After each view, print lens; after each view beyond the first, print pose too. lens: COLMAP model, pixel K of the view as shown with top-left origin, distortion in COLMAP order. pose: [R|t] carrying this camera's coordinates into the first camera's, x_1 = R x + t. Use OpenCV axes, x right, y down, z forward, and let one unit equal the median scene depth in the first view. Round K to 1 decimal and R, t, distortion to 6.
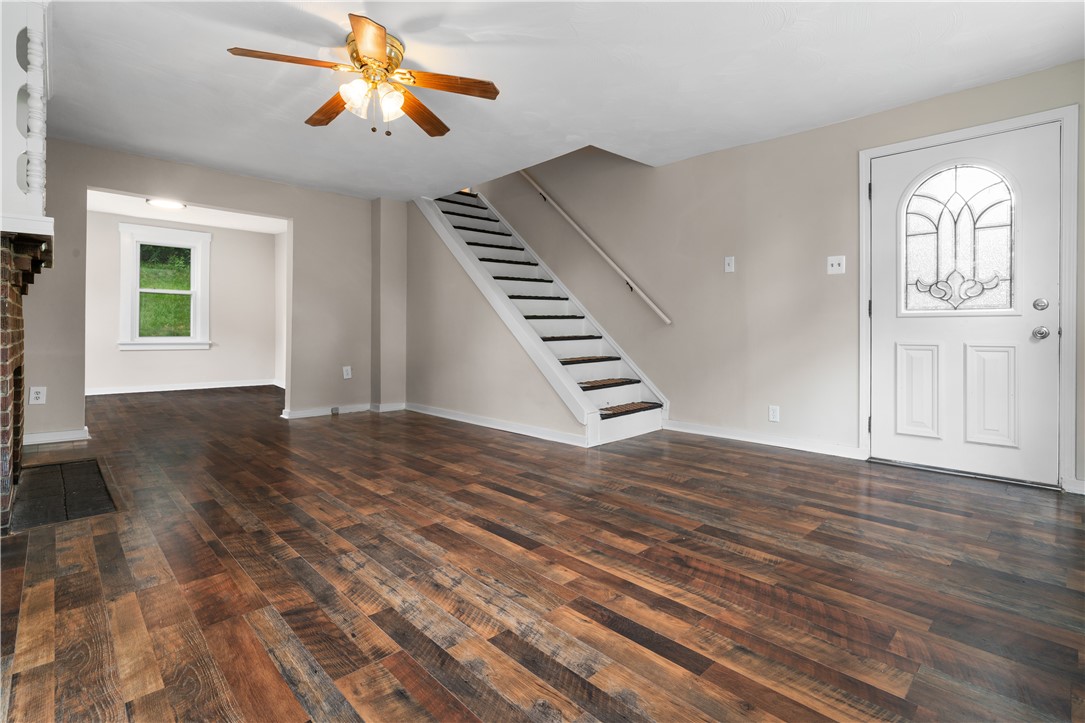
lens RADIAL K [[519.6, 0, 545.6], [0, 519.6, 323.4], [0, 0, 1]] dist [-0.012301, 0.004192]
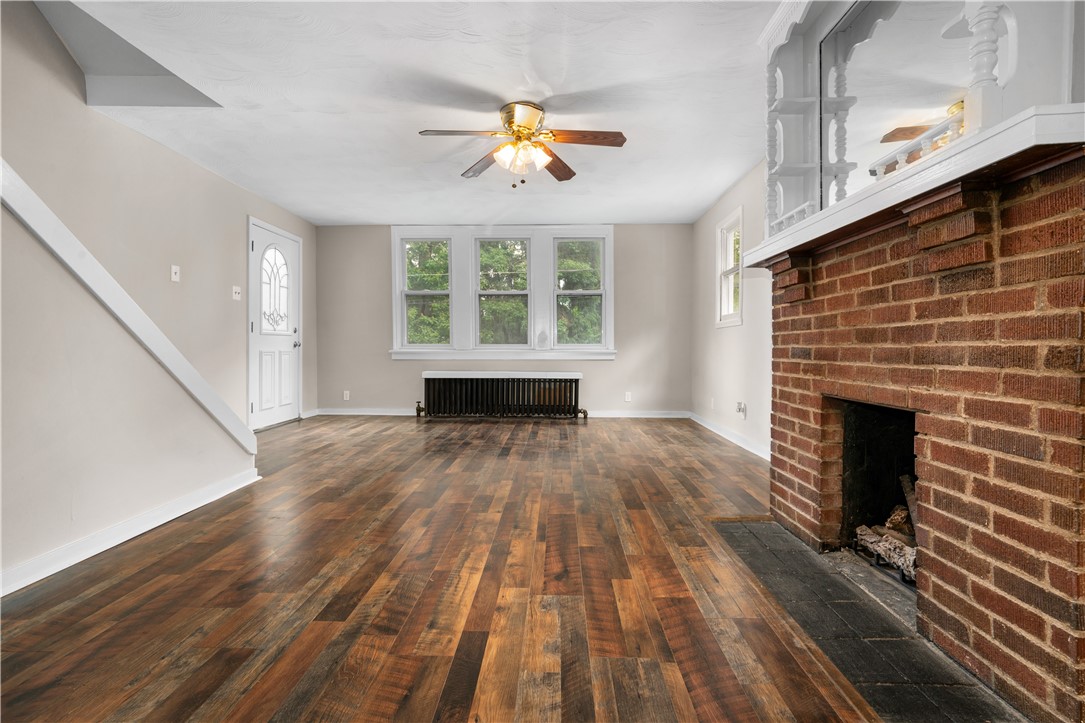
lens RADIAL K [[505.4, 0, 545.9], [0, 505.4, 354.0], [0, 0, 1]] dist [-0.002567, 0.000779]
pose [[-0.702958, -0.017089, 0.711026, -1.438545], [-0.017709, 0.999822, 0.006521, 0.030887], [-0.711011, -0.008008, -0.703136, 2.119487]]
